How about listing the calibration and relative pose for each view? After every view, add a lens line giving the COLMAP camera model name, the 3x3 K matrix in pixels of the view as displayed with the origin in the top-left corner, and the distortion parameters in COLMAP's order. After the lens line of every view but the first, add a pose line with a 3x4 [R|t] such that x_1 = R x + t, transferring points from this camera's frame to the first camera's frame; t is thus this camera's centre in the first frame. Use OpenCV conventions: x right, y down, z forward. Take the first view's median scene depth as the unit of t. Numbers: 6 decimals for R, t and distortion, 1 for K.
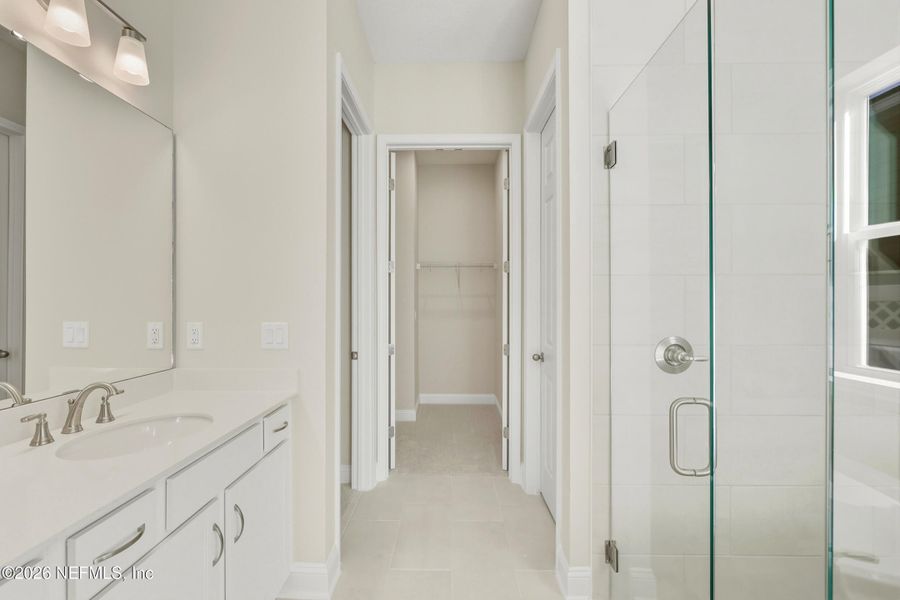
lens RADIAL K [[381.0, 0, 441.8], [0, 381.0, 300.6], [0, 0, 1]] dist [-0.001157, -0.000232]
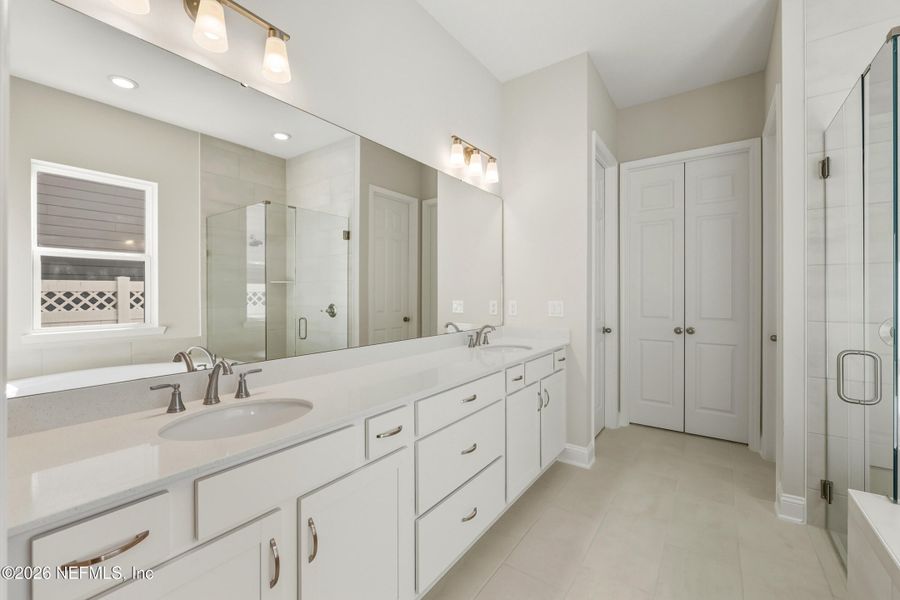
lens RADIAL K [[381.0, 0, 441.8], [0, 381.0, 300.6], [0, 0, 1]] dist [-0.001157, -0.000232]
pose [[0.823419, 0.004618, -0.567414, 0.115503], [0.006314, 0.999830, 0.017300, 0.021441], [0.567398, -0.017828, 0.823251, -0.723914]]
